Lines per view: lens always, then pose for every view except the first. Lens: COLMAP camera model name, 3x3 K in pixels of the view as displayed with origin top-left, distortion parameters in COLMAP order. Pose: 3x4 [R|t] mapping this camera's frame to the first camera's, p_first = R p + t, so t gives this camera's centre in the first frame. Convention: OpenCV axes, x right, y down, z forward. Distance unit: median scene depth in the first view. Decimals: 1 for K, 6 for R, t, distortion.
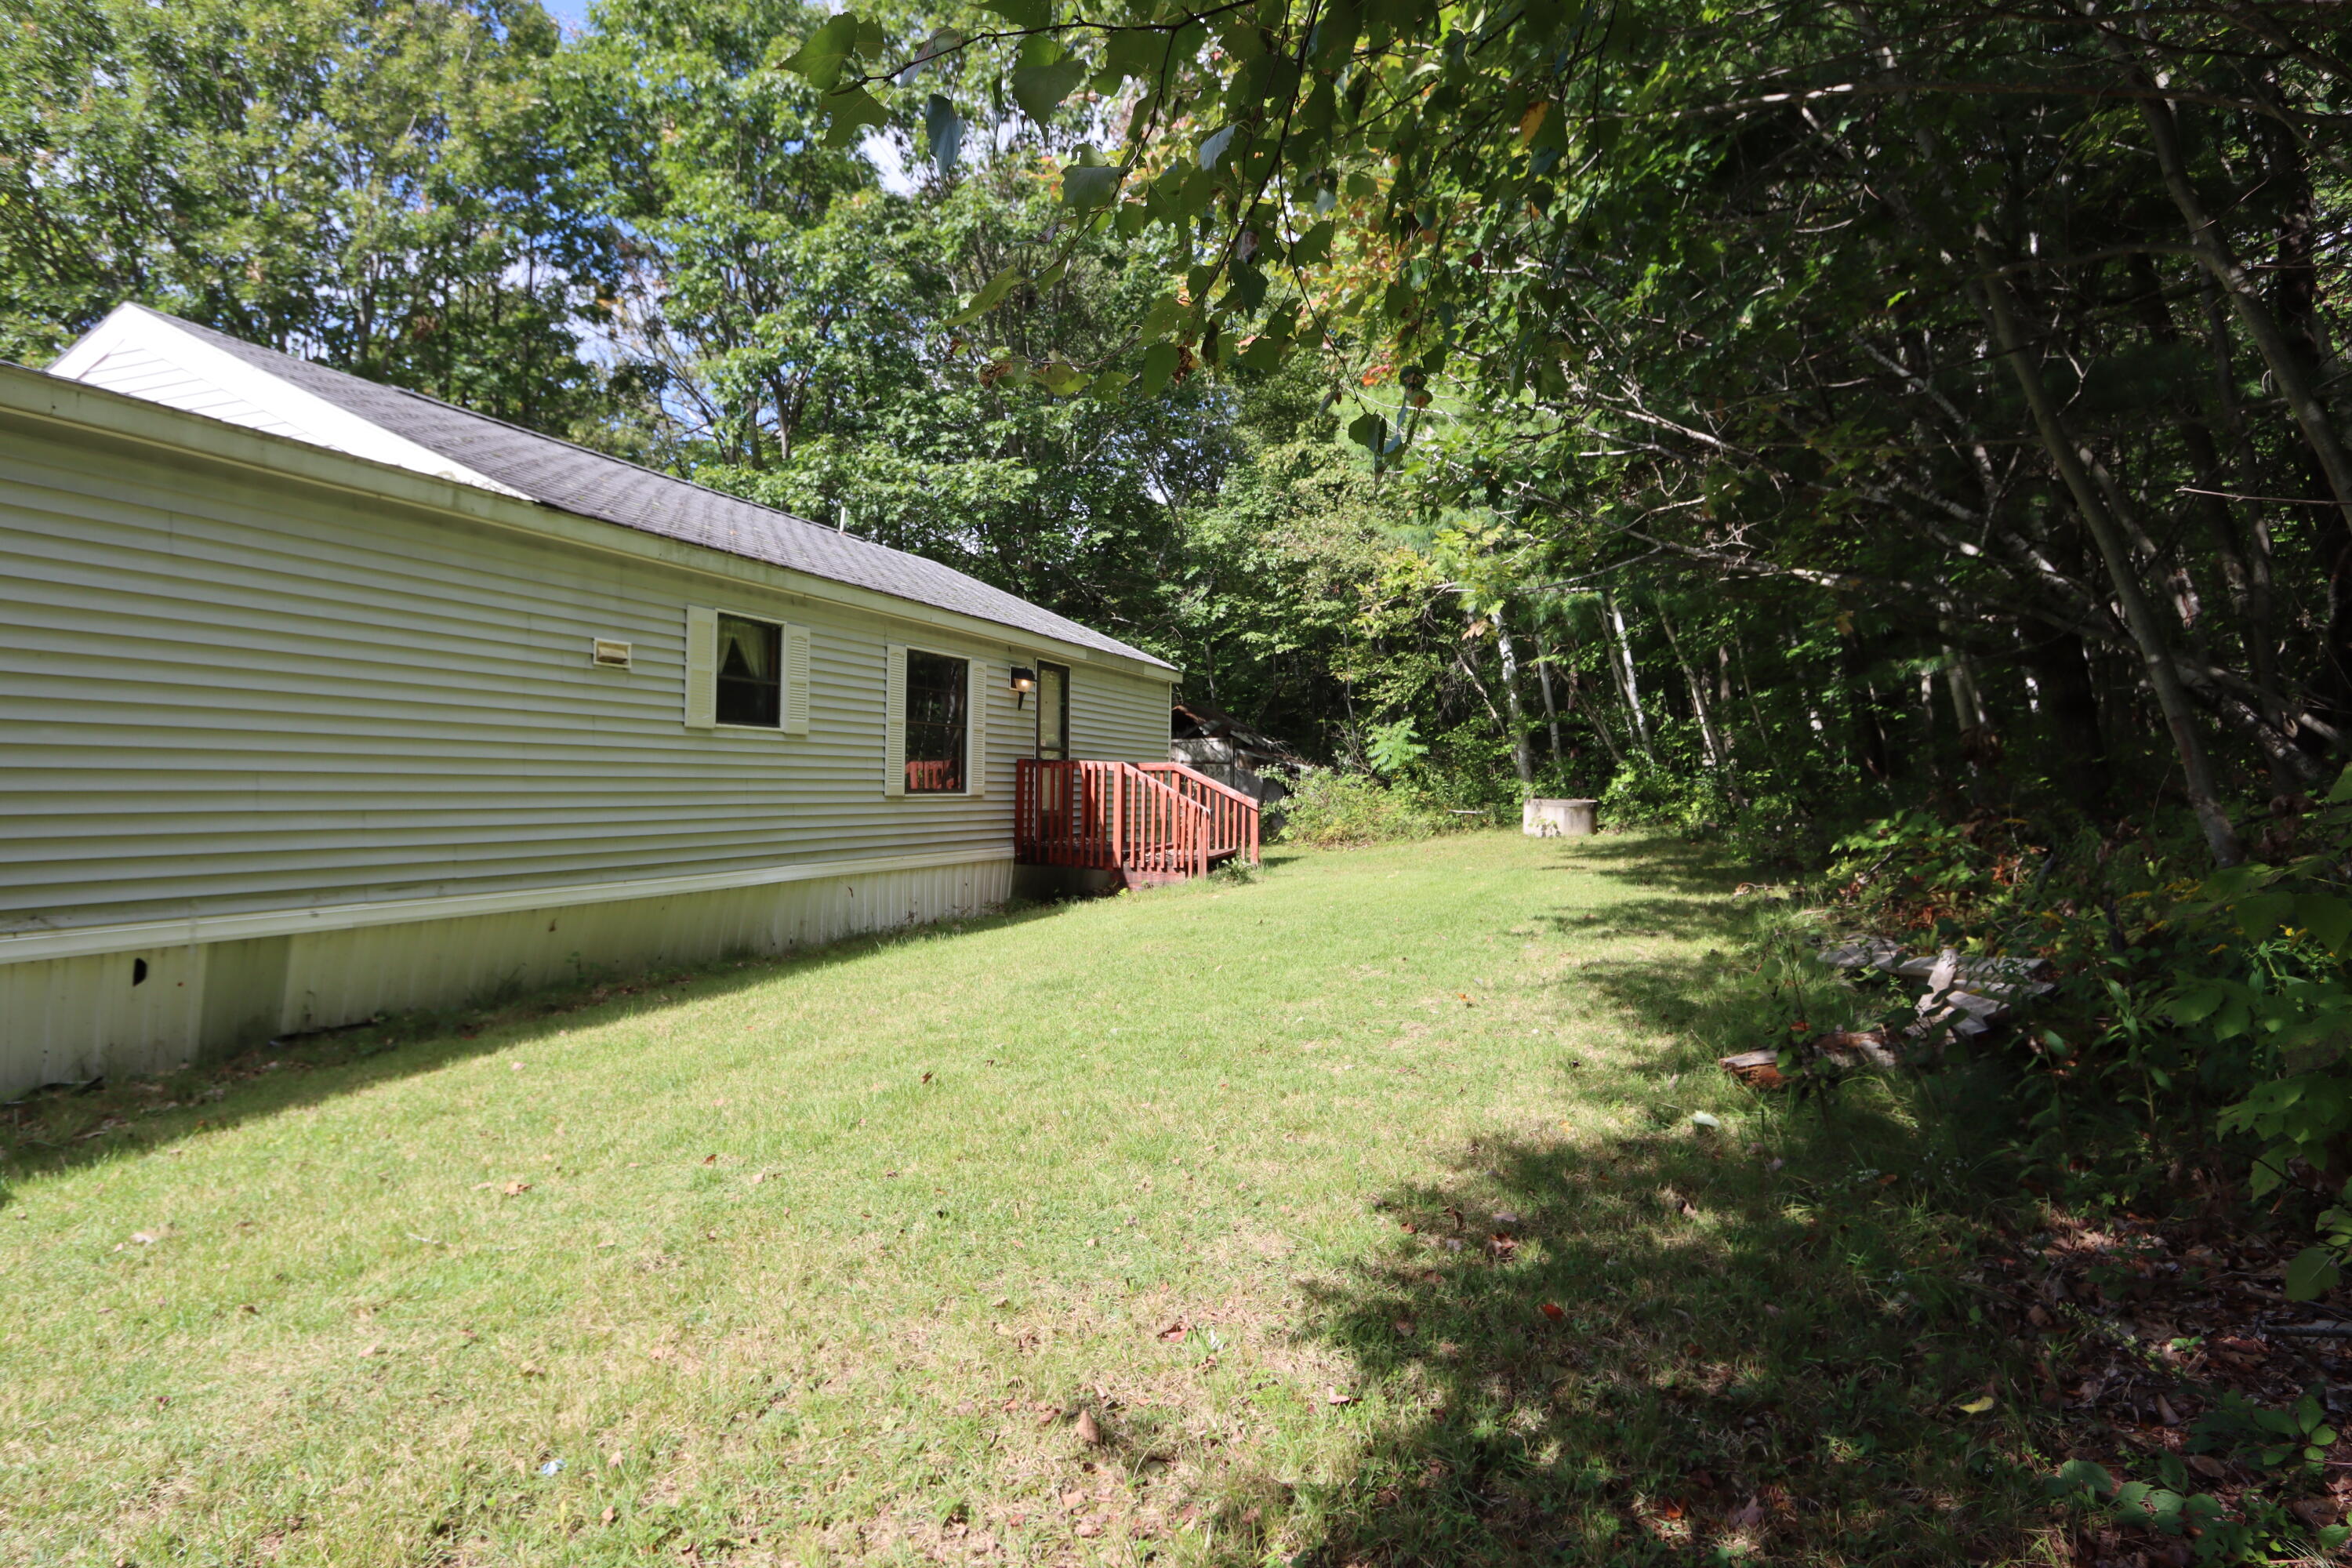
lens RADIAL K [[1302.5, 0, 1176.0], [0, 1302.5, 784.0], [0, 0, 1]] dist [-0.015575, 0.002110]
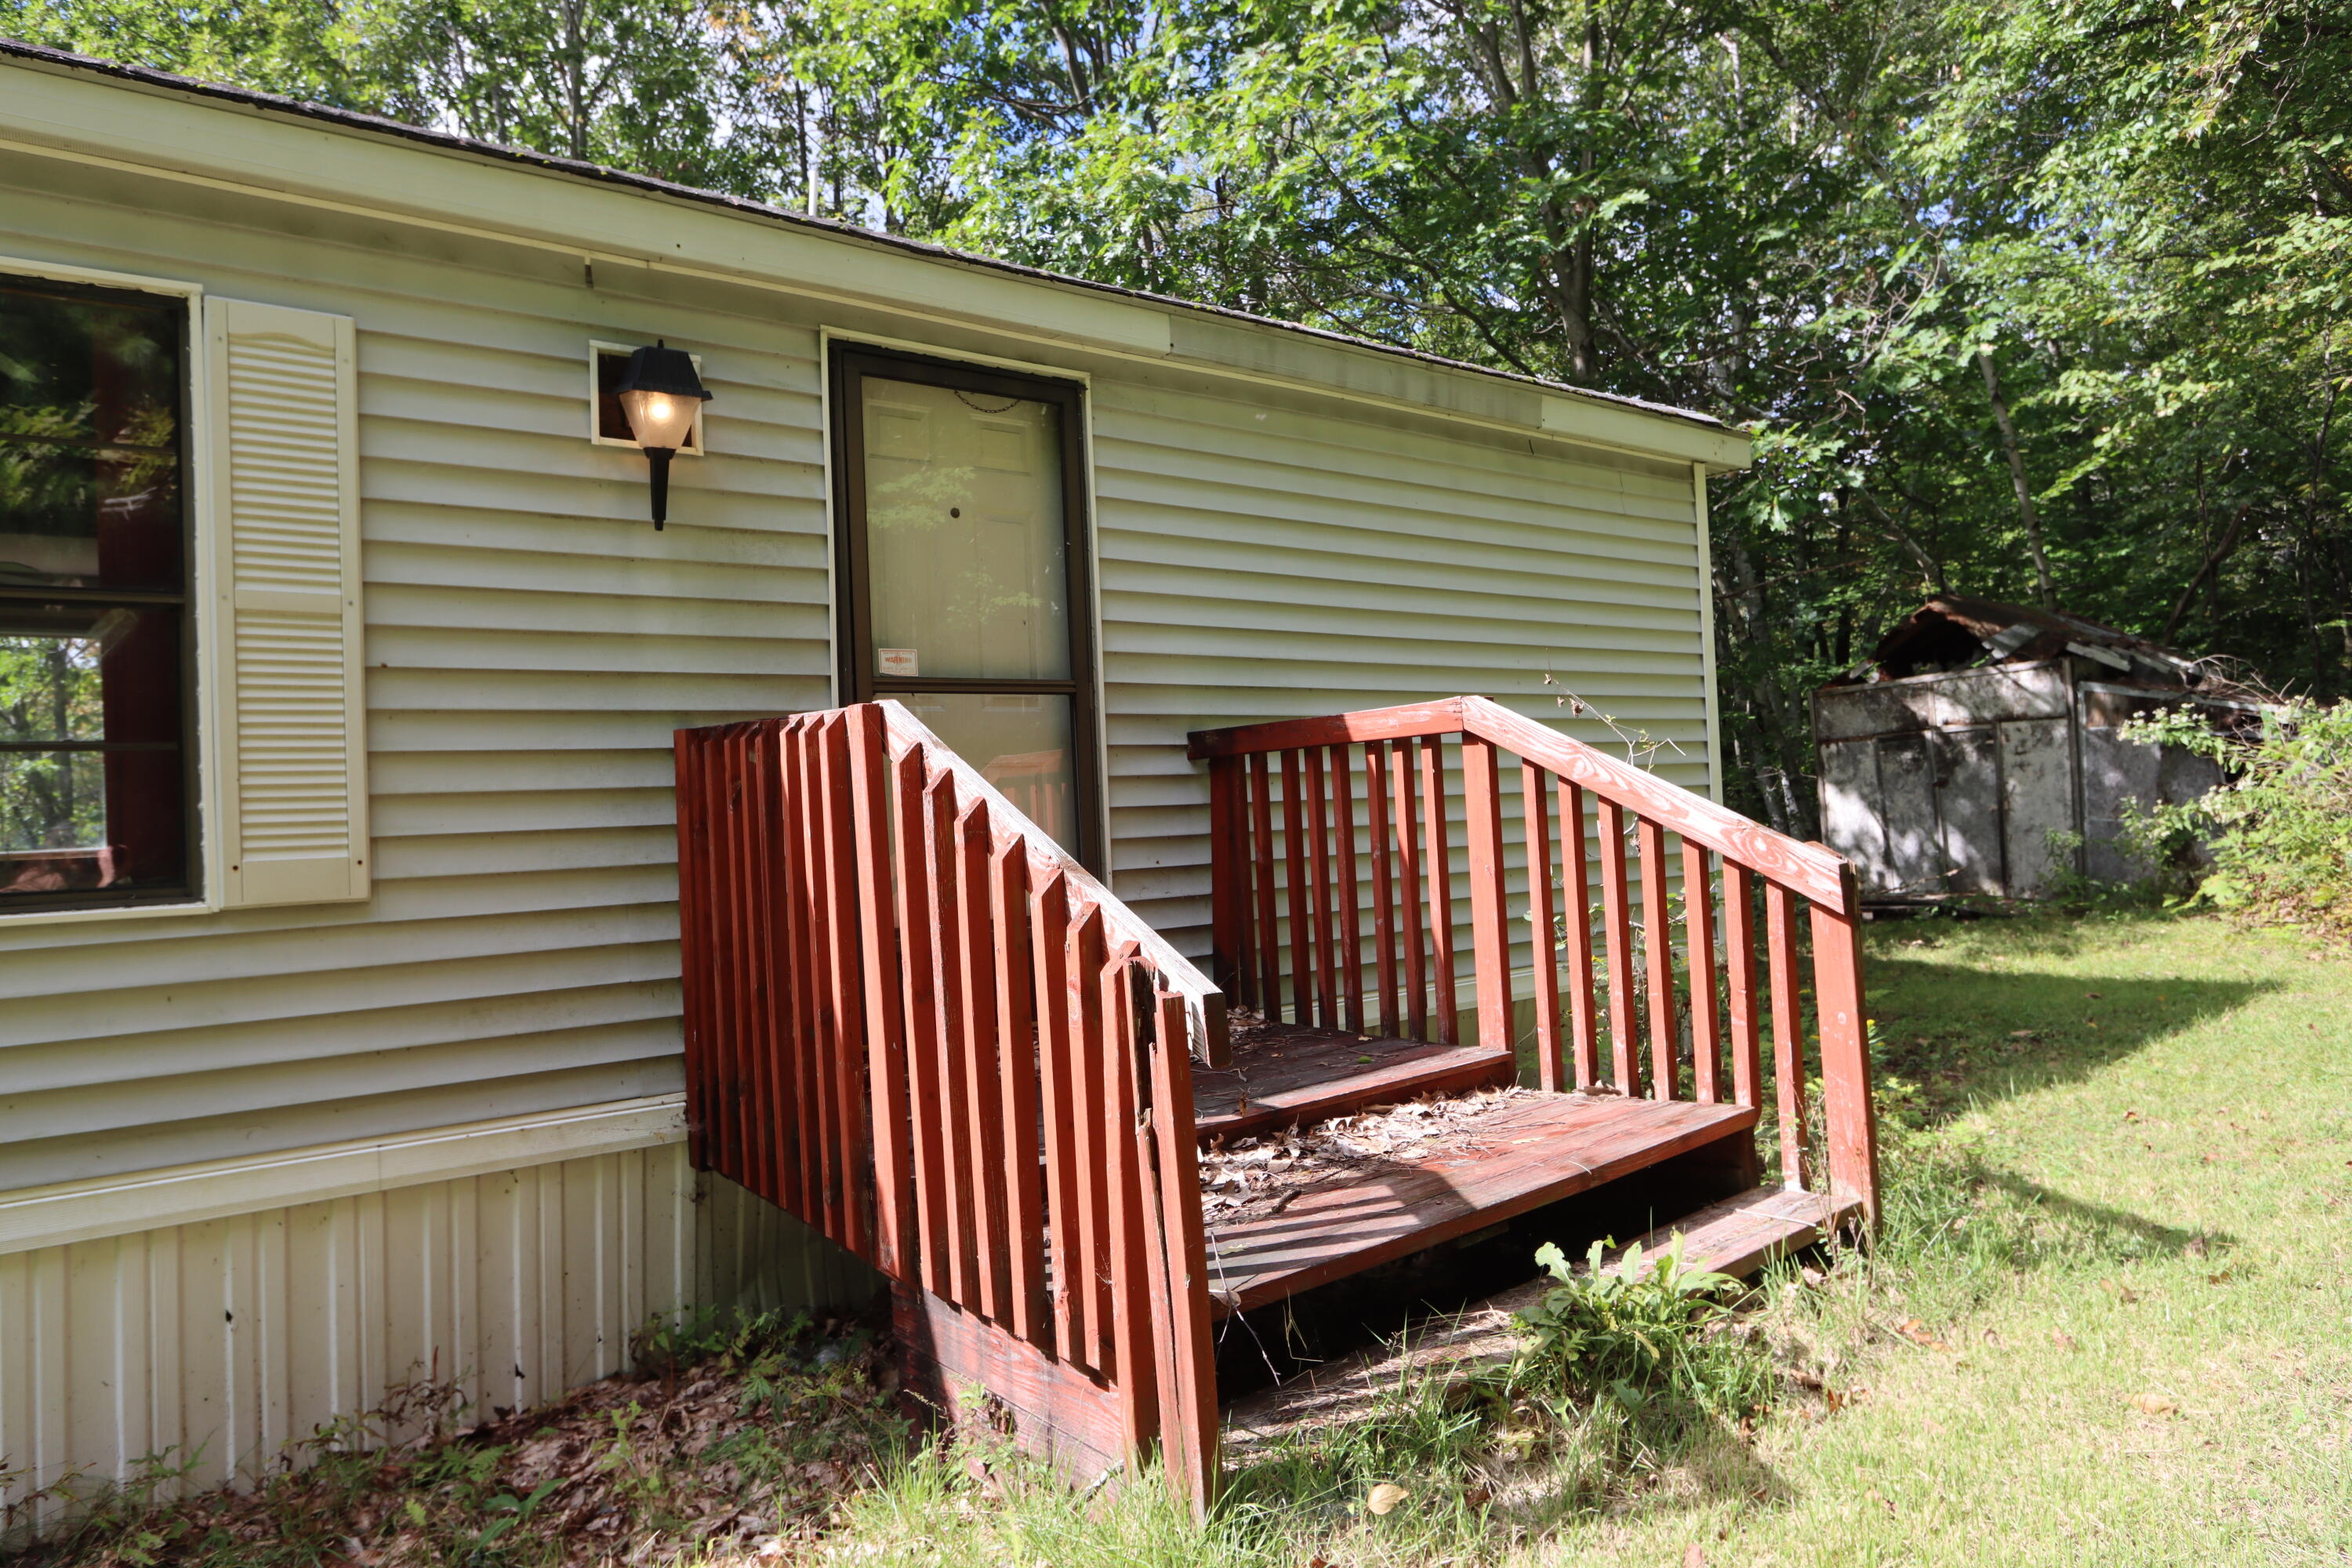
lens RADIAL K [[1417.1, 0, 1176.0], [0, 1417.1, 784.0], [0, 0, 1]] dist [-0.003434, -0.000710]
pose [[0.832660, -0.057377, -0.550804, 0.059509], [0.054201, 0.998286, -0.022054, 0.000835], [0.551126, -0.011491, 0.834343, 0.495002]]
